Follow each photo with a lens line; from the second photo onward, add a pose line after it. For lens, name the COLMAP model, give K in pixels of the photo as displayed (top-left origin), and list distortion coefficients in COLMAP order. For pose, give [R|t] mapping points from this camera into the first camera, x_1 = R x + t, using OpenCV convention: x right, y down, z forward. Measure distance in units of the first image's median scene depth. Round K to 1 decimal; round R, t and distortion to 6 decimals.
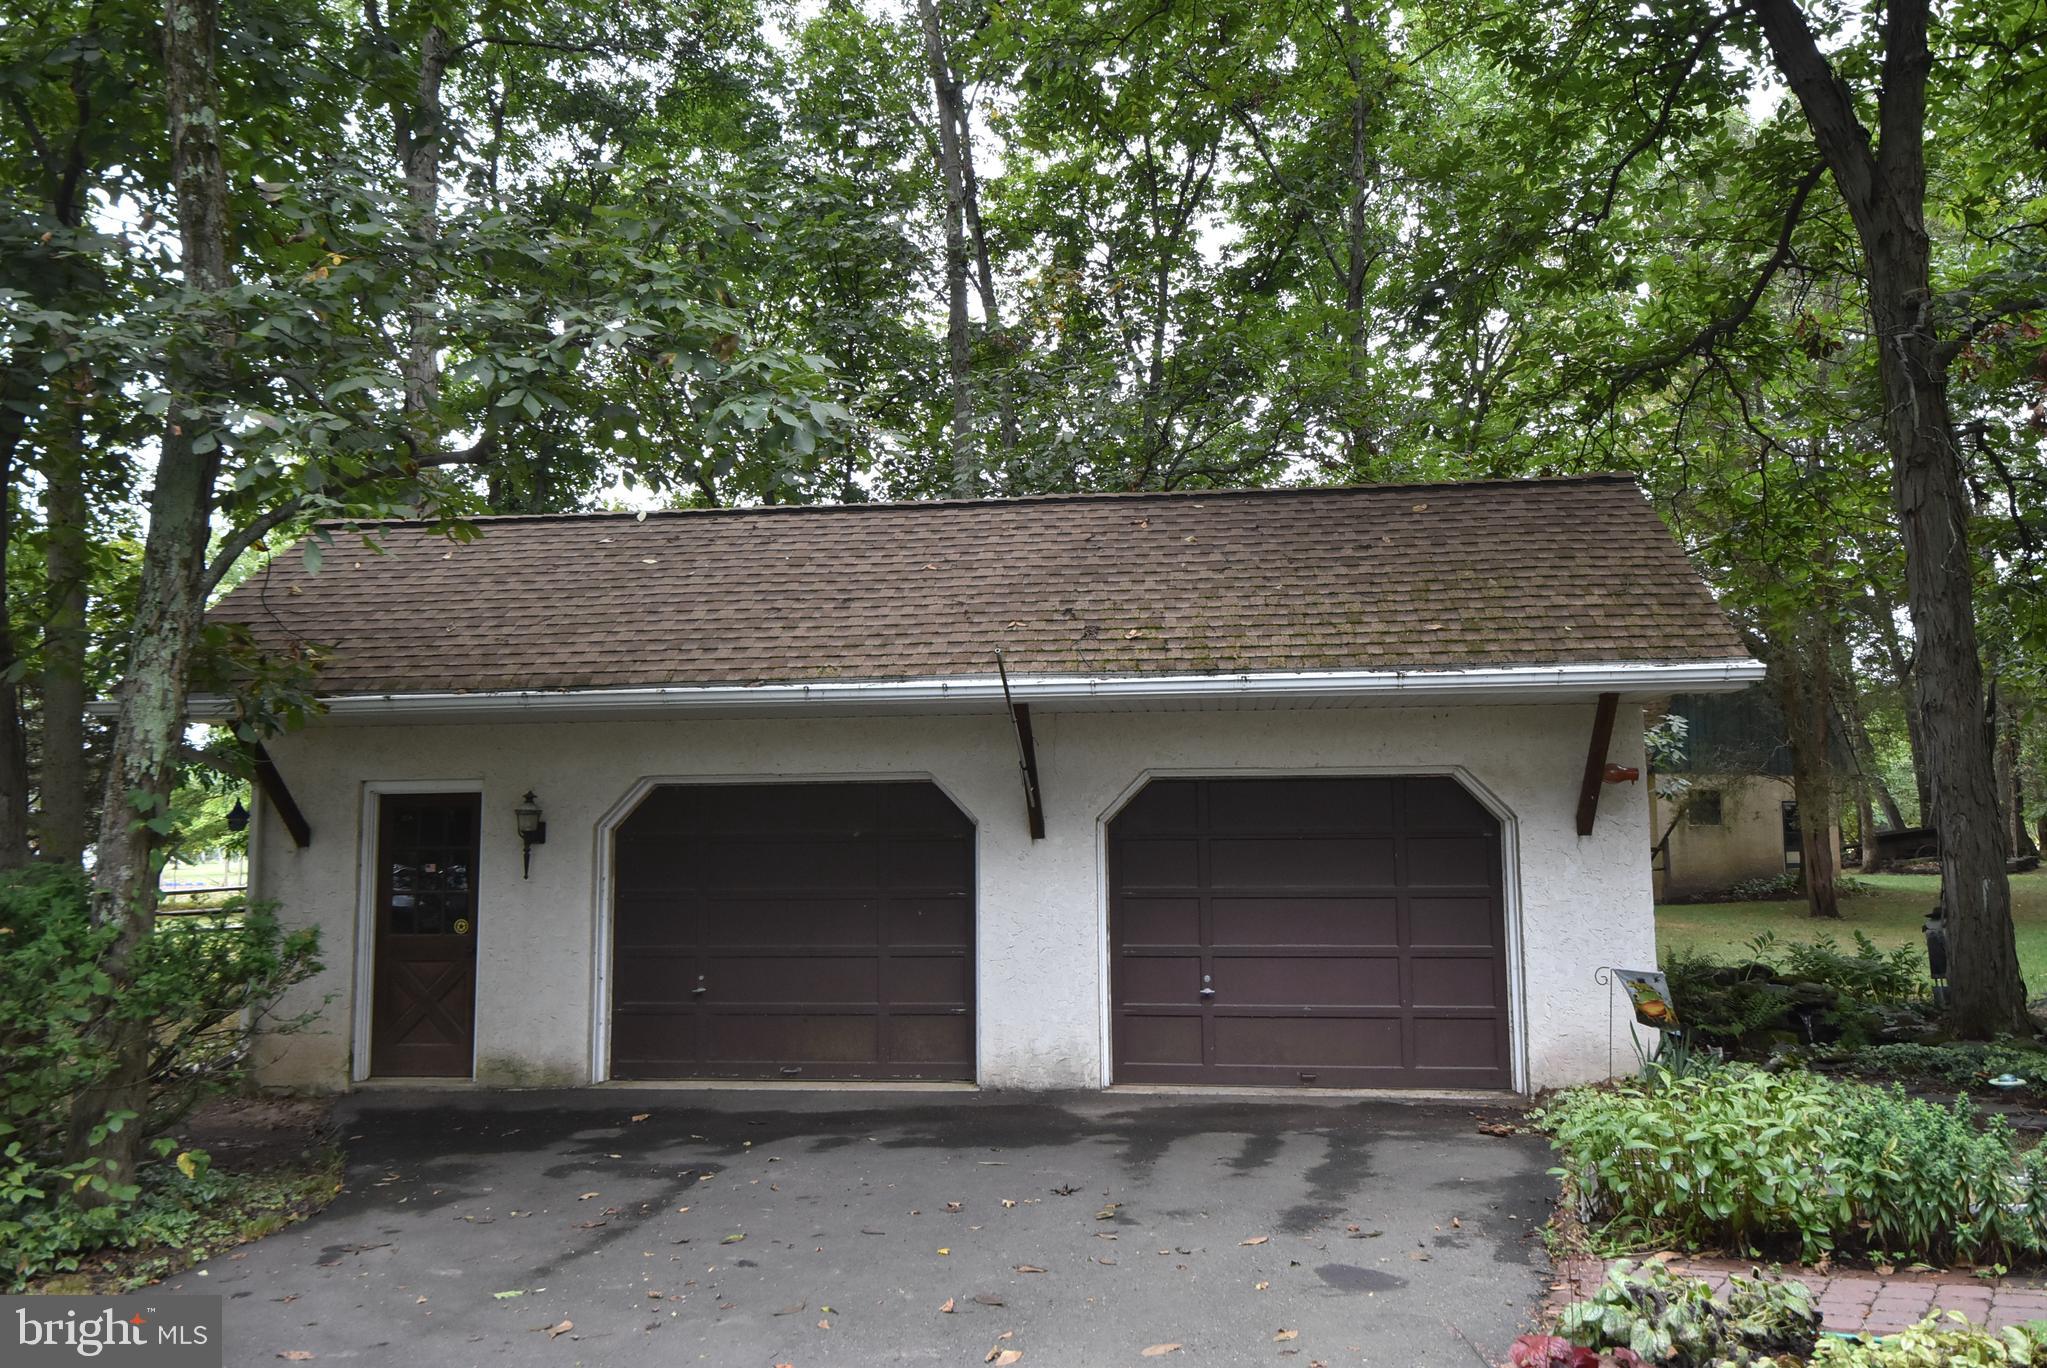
lens RADIAL K [[1485.4, 0, 1021.0], [0, 1485.4, 688.9], [0, 0, 1]] dist [0.026695, -0.024631]
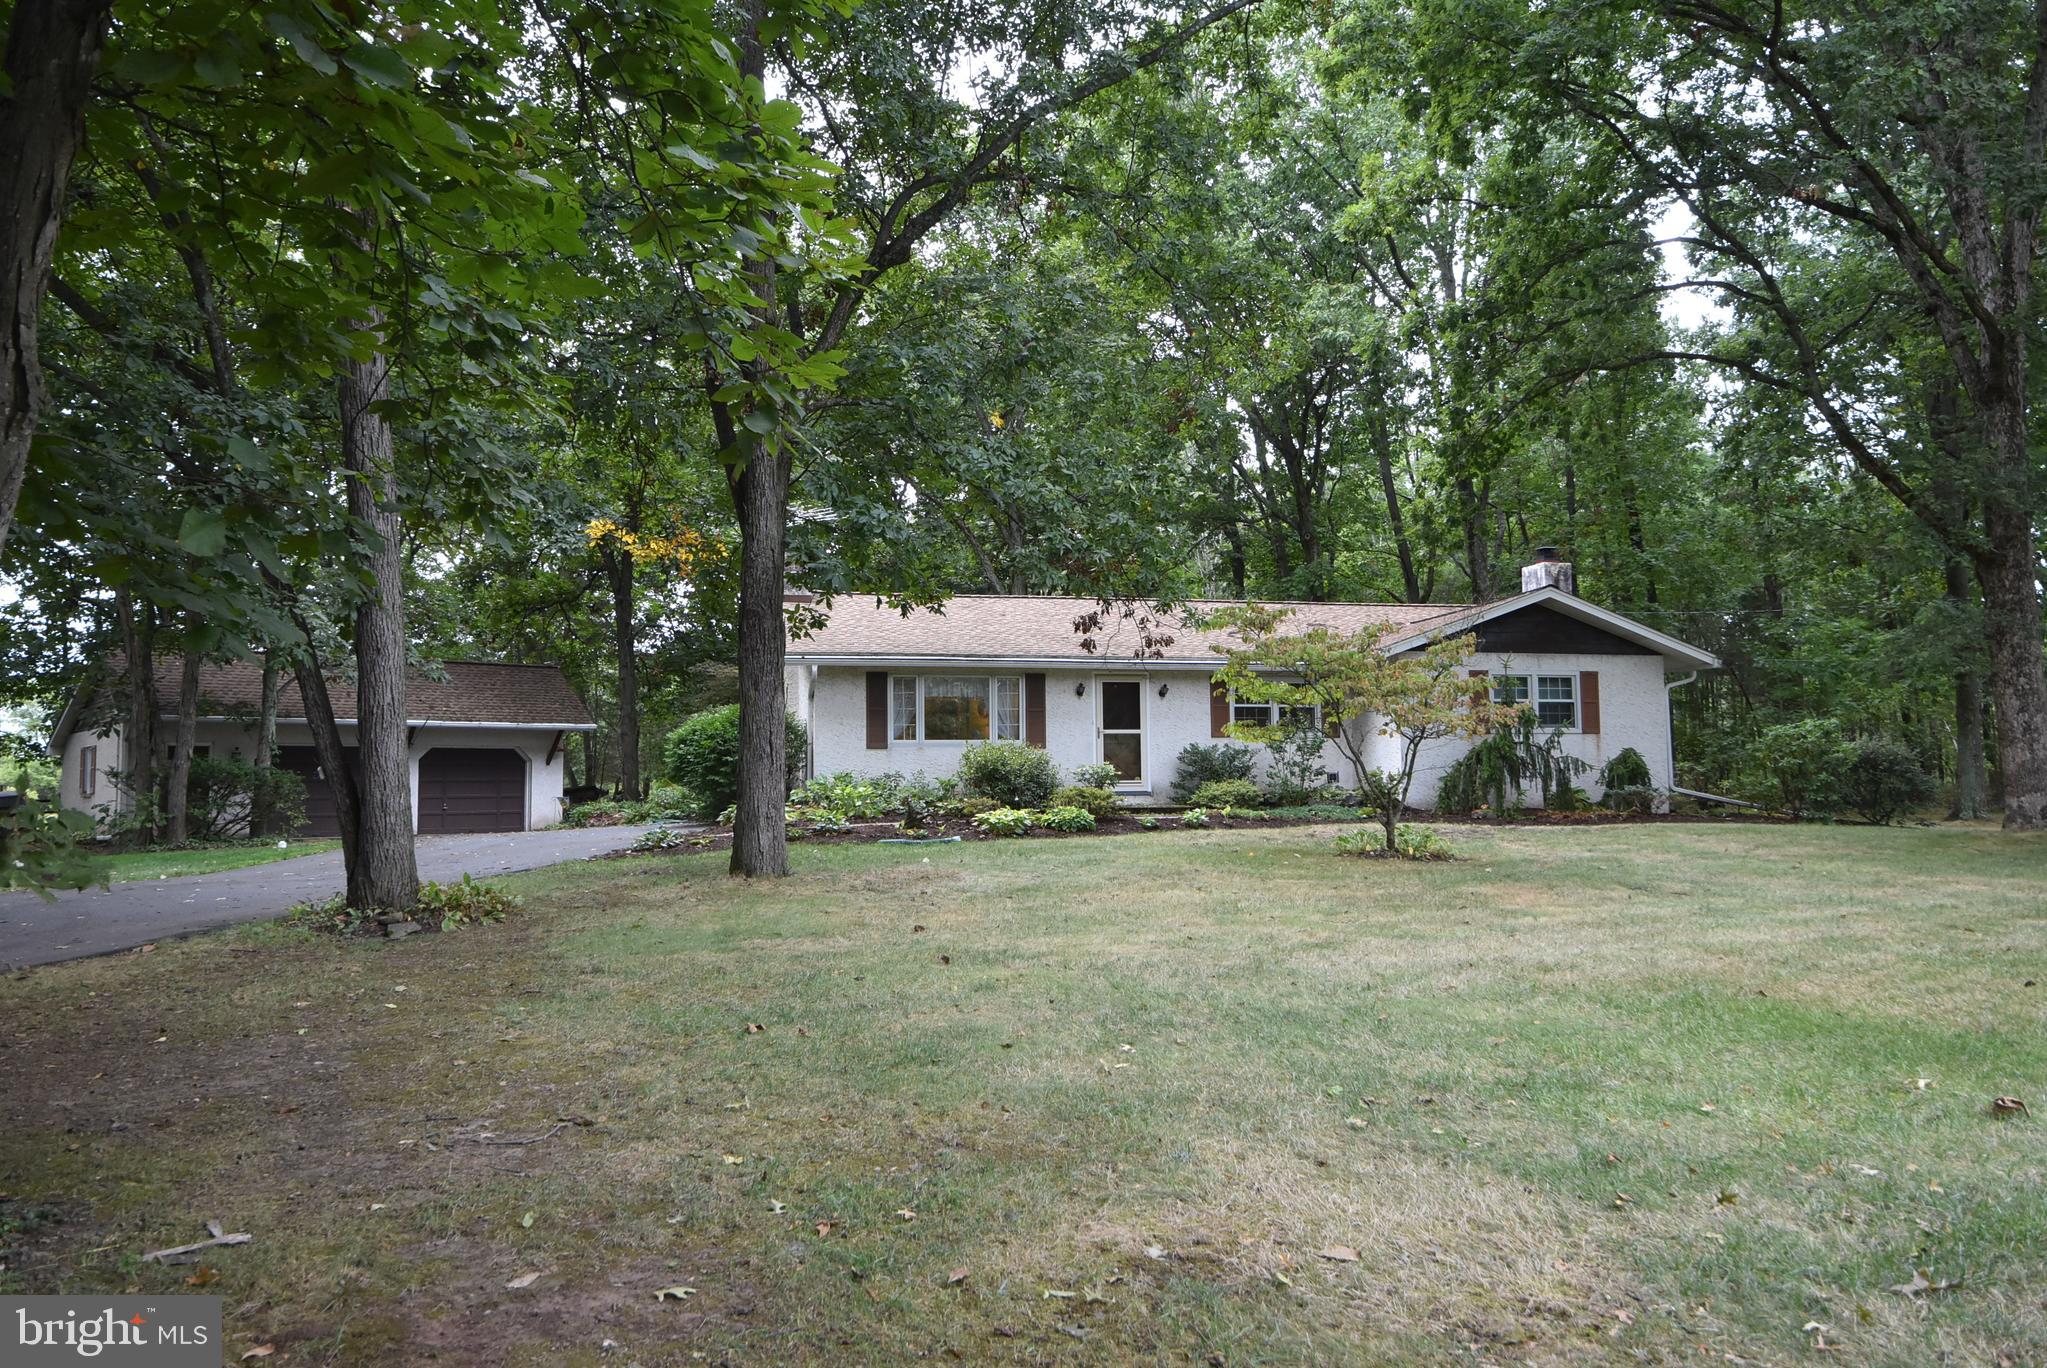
lens RADIAL K [[1485.4, 0, 1019.5], [0, 1485.4, 686.9], [0, 0, 1]] dist [0.026695, -0.024631]
pose [[0.670317, 0.055531, 0.739994, -1.316837], [-0.063105, 0.997850, -0.017718, -0.088590], [-0.739387, -0.034821, 0.672380, -1.970506]]
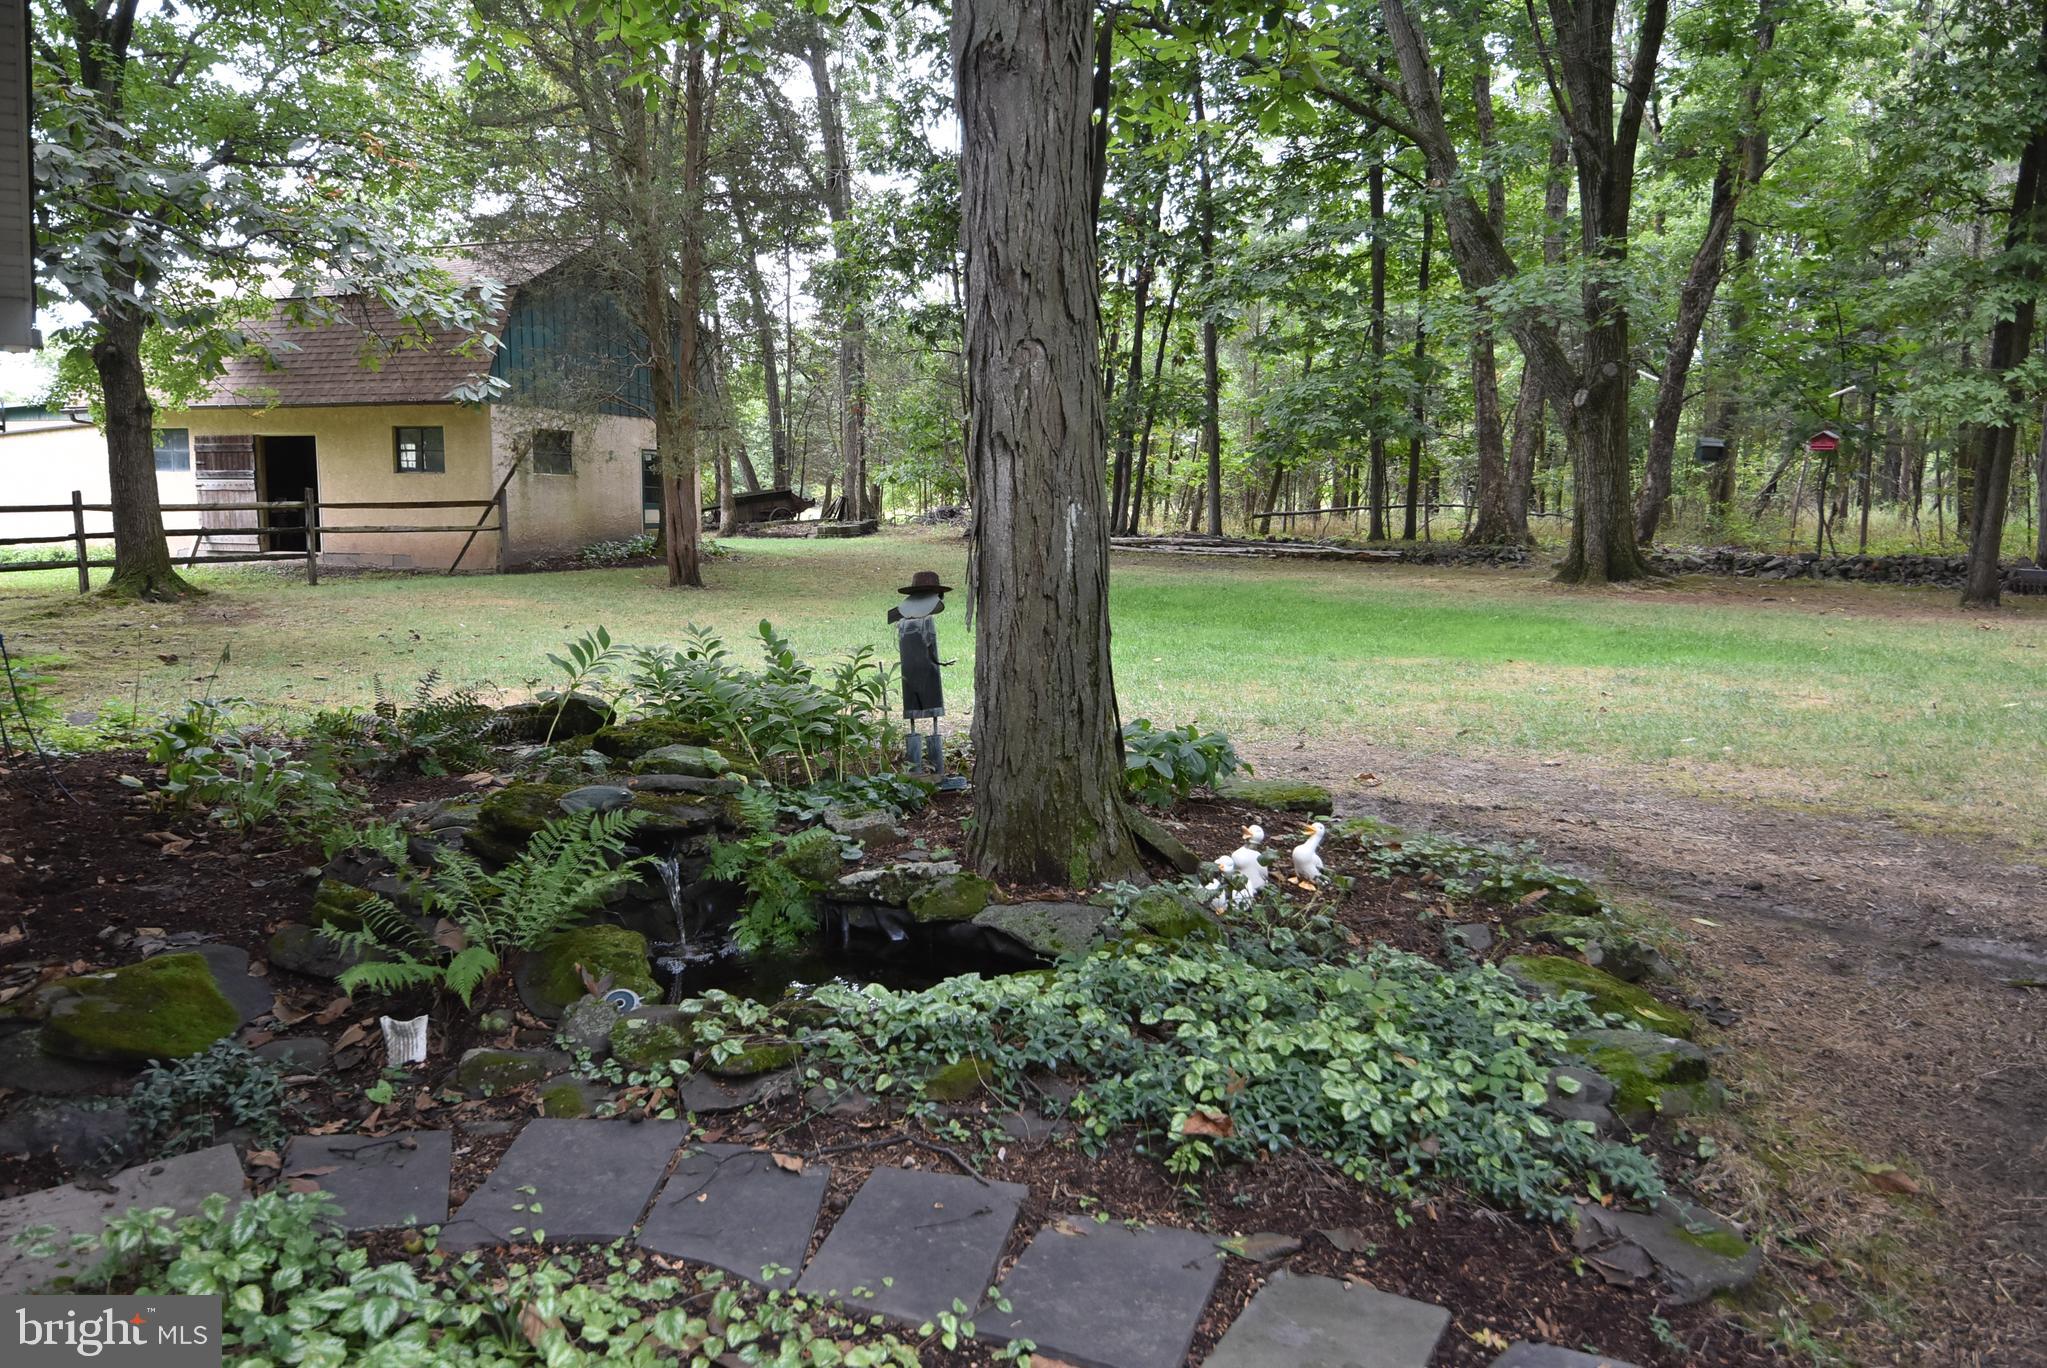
lens RADIAL K [[1485.4, 0, 1021.2], [0, 1485.4, 701.2], [0, 0, 1]] dist [0.026695, -0.024631]
pose [[0.754284, -0.071317, 0.652664, 0.323141], [-0.078126, 0.977270, 0.197078, 0.090246], [-0.651884, -0.199643, 0.731567, 0.623720]]
